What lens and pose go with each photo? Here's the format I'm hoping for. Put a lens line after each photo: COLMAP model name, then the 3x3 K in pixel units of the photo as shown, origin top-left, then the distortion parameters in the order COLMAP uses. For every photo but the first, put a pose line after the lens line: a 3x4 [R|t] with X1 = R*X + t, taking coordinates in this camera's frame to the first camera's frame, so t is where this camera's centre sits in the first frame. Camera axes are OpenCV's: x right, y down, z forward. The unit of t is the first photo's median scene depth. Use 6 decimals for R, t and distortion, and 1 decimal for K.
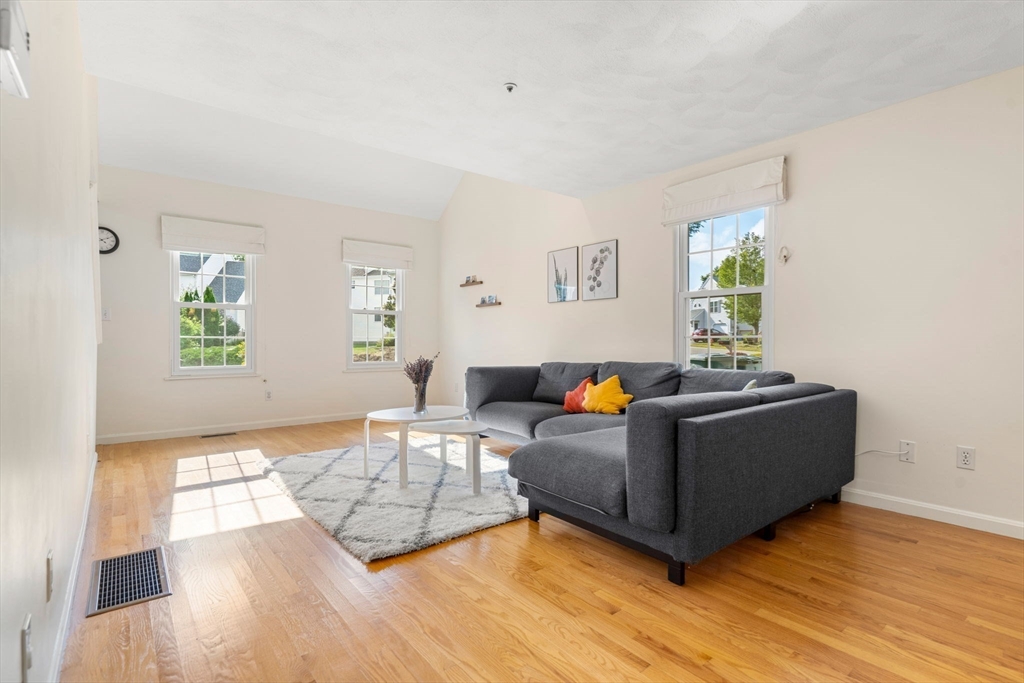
lens RADIAL K [[480.6, 0, 511.6], [0, 480.6, 332.4], [0, 0, 1]] dist [-0.000344, 0.000163]
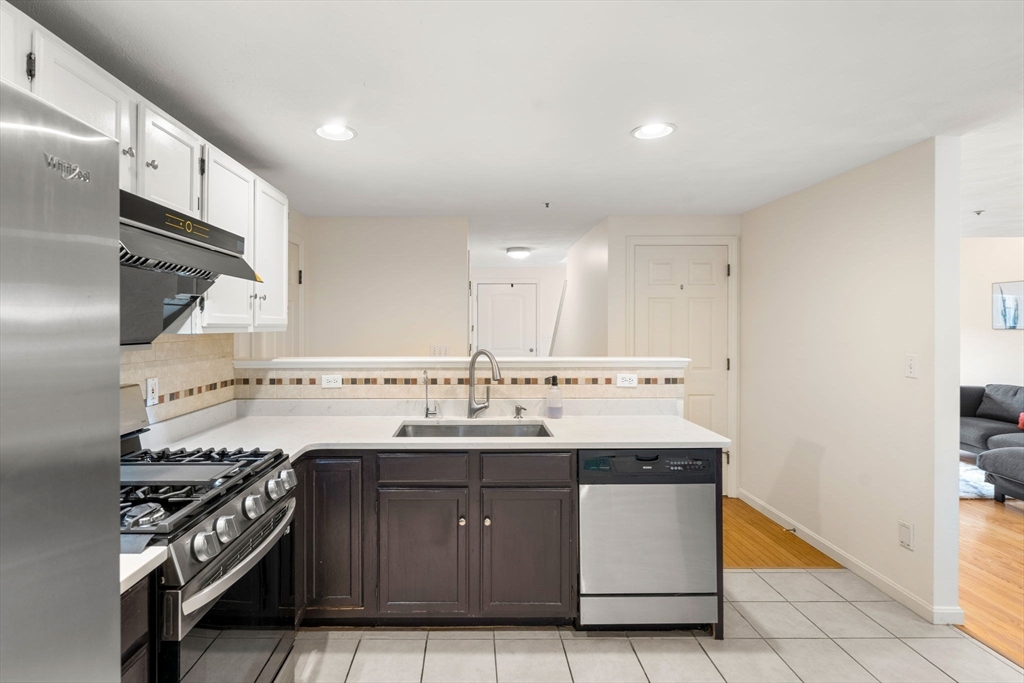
lens RADIAL K [[485.4, 0, 502.1], [0, 485.4, 320.7], [0, 0, 1]] dist [0.001237, -0.000002]
pose [[0.784017, -0.005823, -0.620712, -0.126005], [0.009799, 0.999948, 0.002997, -0.104447], [0.620662, -0.008432, 0.784033, -0.630510]]
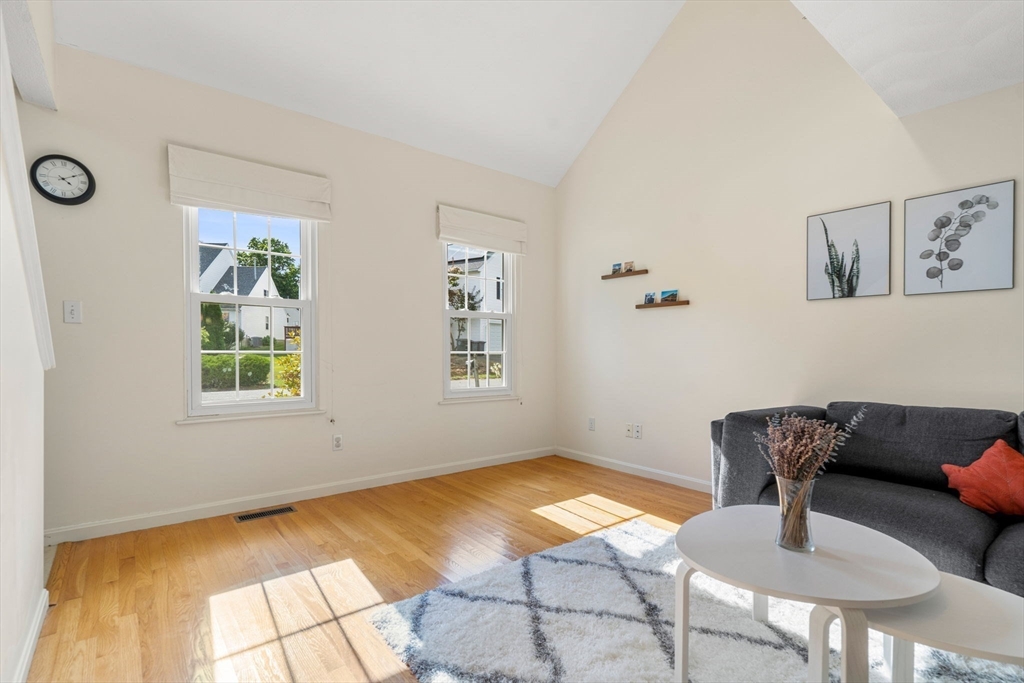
lens RADIAL K [[482.3, 0, 510.6], [0, 482.3, 353.6], [0, 0, 1]] dist [0.000457, -0.000083]
pose [[0.999965, 0.008333, -0.000918, -0.325486], [-0.008306, 0.999626, 0.026070, -0.007497], [0.001135, -0.026061, 0.999660, 0.428972]]
